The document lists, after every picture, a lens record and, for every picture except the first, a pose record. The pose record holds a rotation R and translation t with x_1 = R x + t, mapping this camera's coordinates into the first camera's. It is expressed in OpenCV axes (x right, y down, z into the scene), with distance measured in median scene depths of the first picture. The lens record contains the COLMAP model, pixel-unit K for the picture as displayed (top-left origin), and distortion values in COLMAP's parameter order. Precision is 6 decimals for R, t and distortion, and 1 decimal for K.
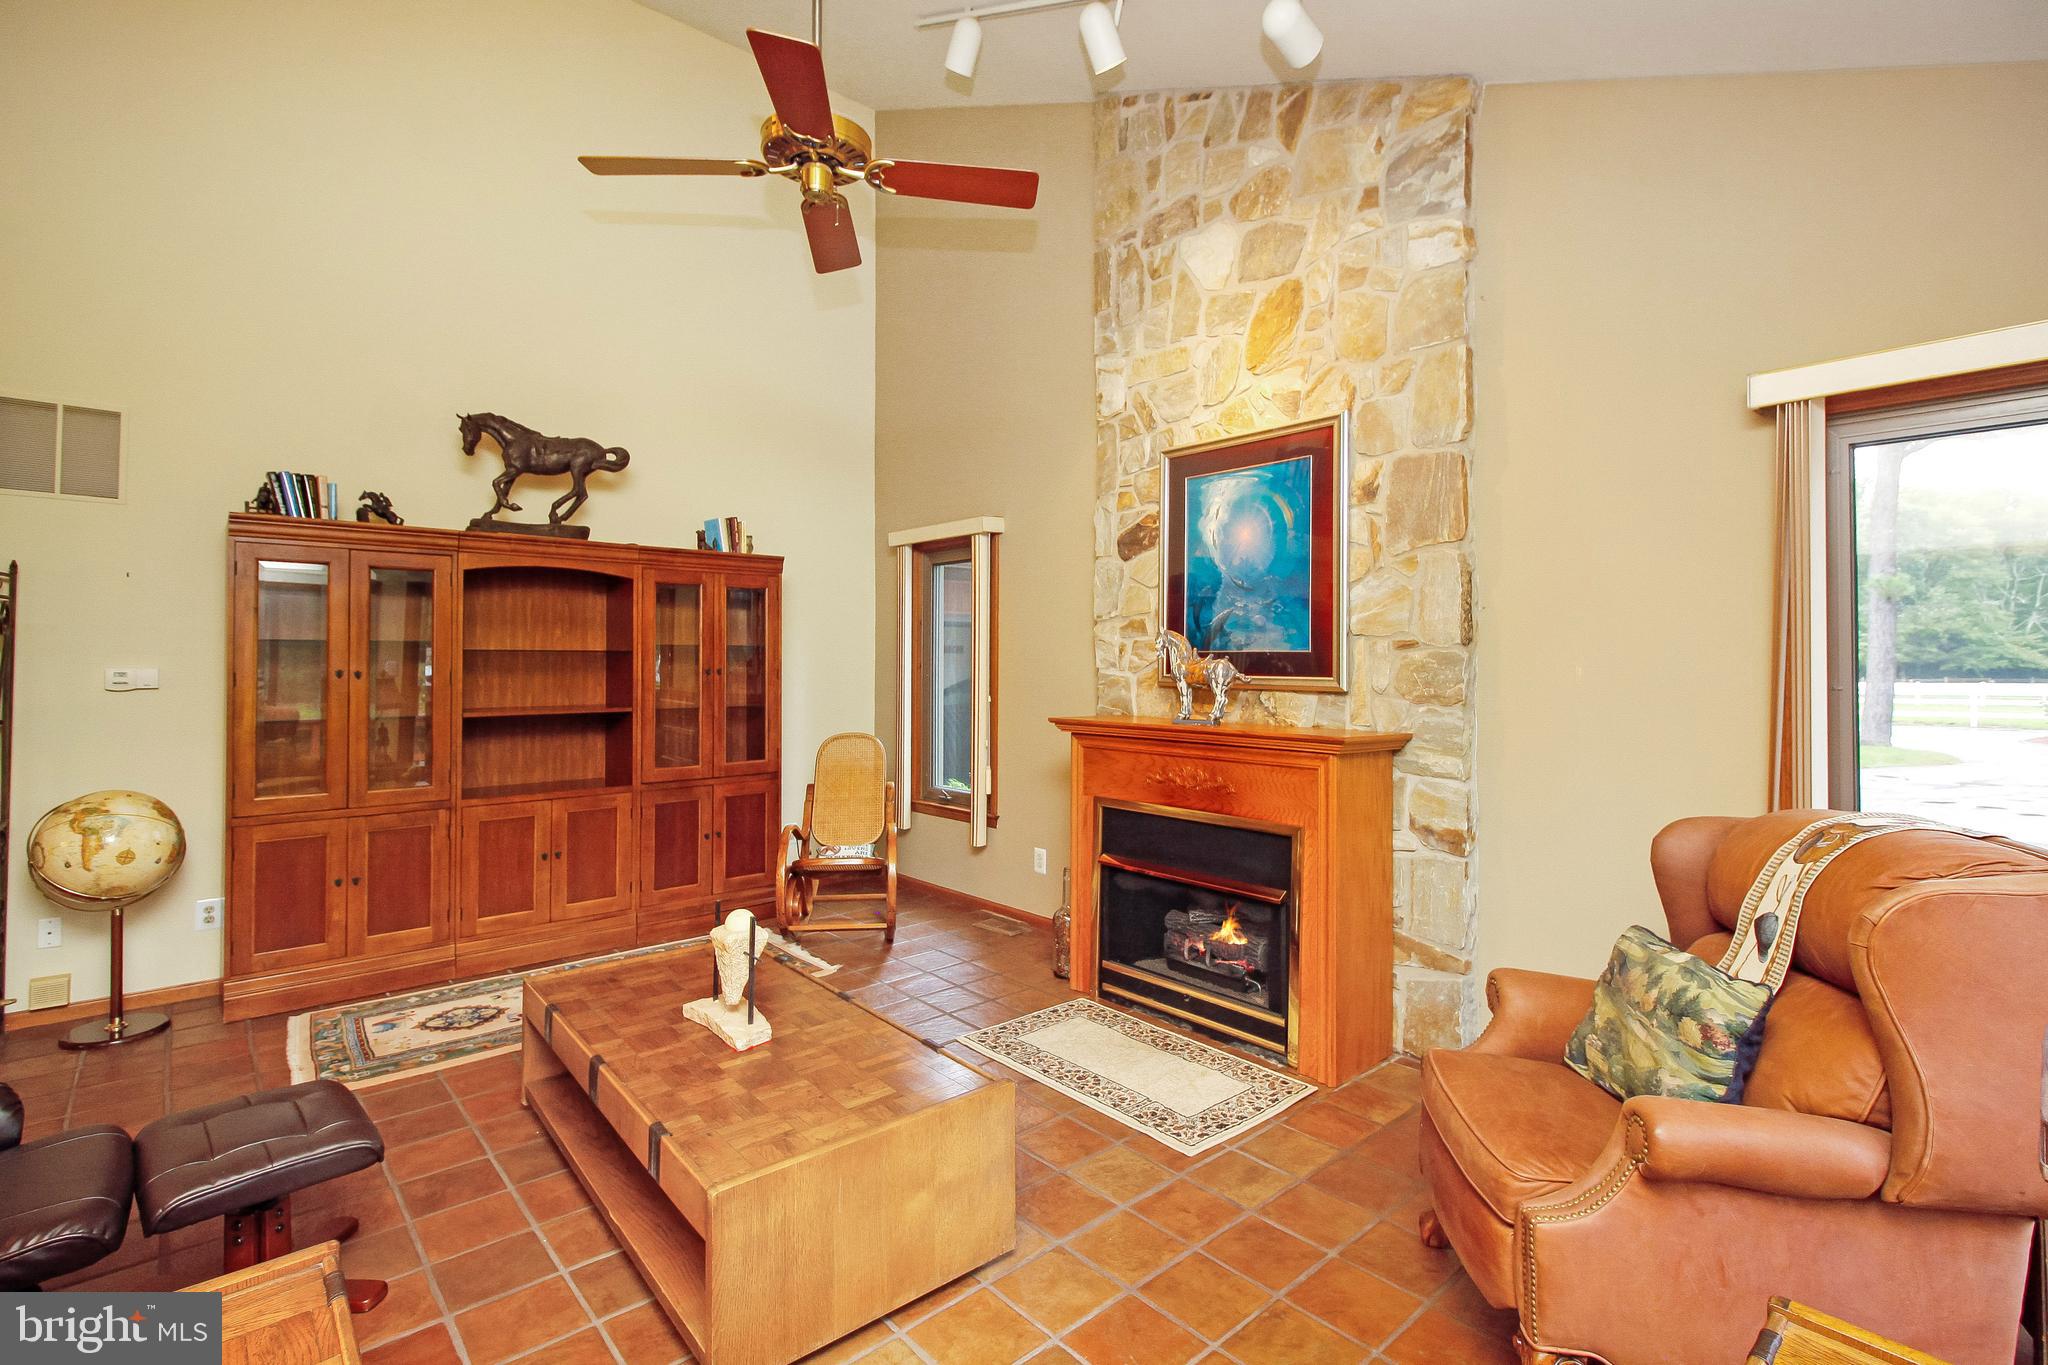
lens RADIAL K [[964.1, 0, 1099.7], [0, 964.1, 647.8], [0, 0, 1]] dist [0.011286, -0.007851]
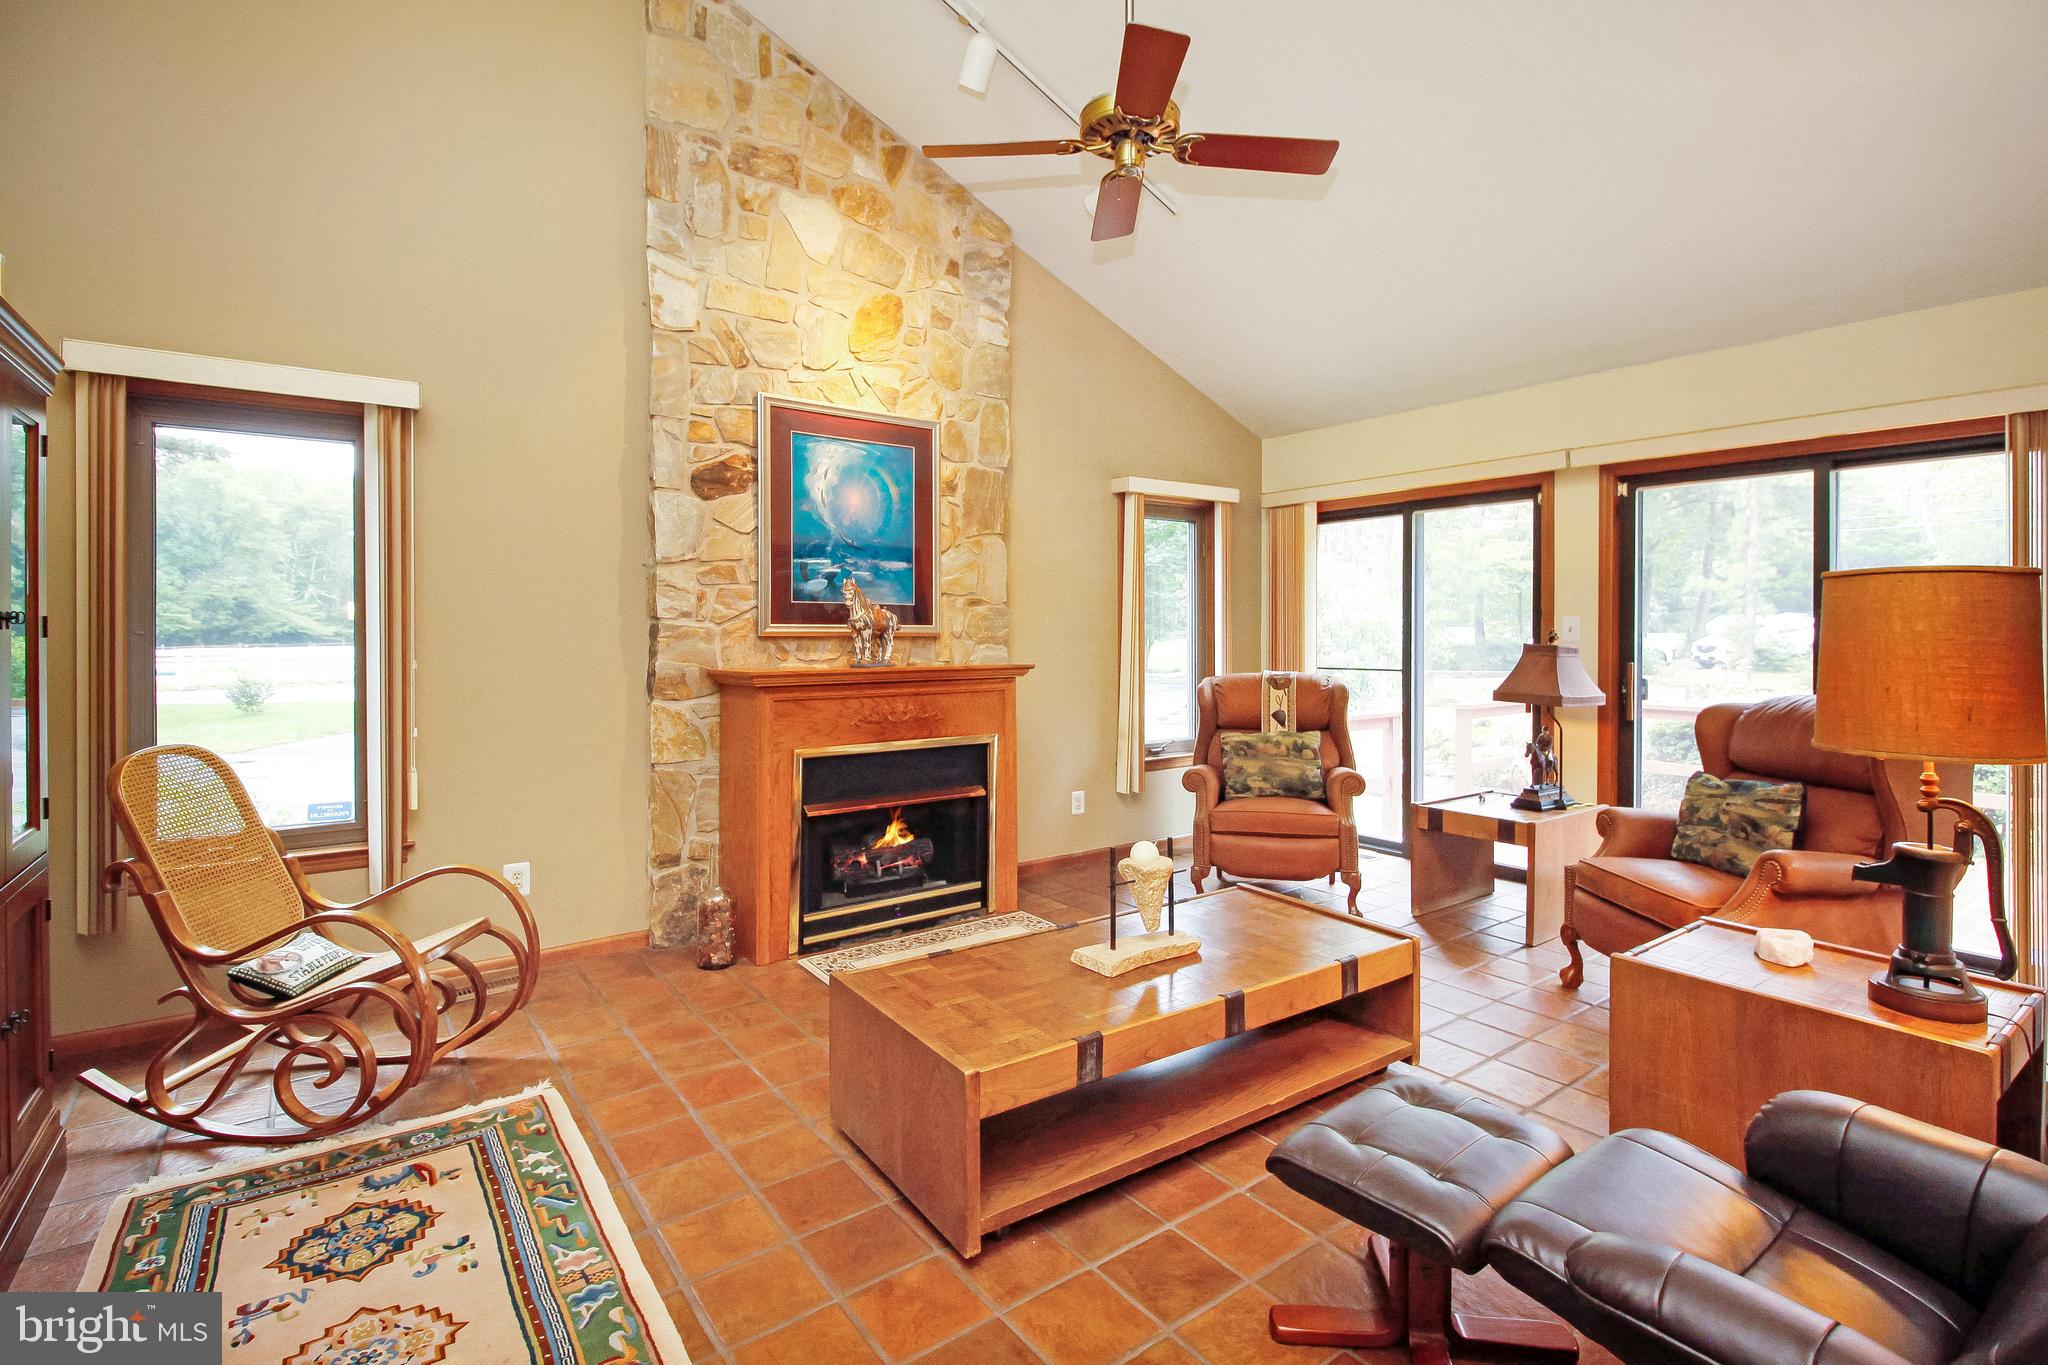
lens RADIAL K [[964.1, 0, 1017.3], [0, 964.1, 631.5], [0, 0, 1]] dist [0.011286, -0.007851]
pose [[0.115960, -0.003920, 0.993246, -0.956385], [-0.012445, 0.999908, 0.005399, 0.028465], [-0.993176, -0.012987, 0.115901, 0.685736]]
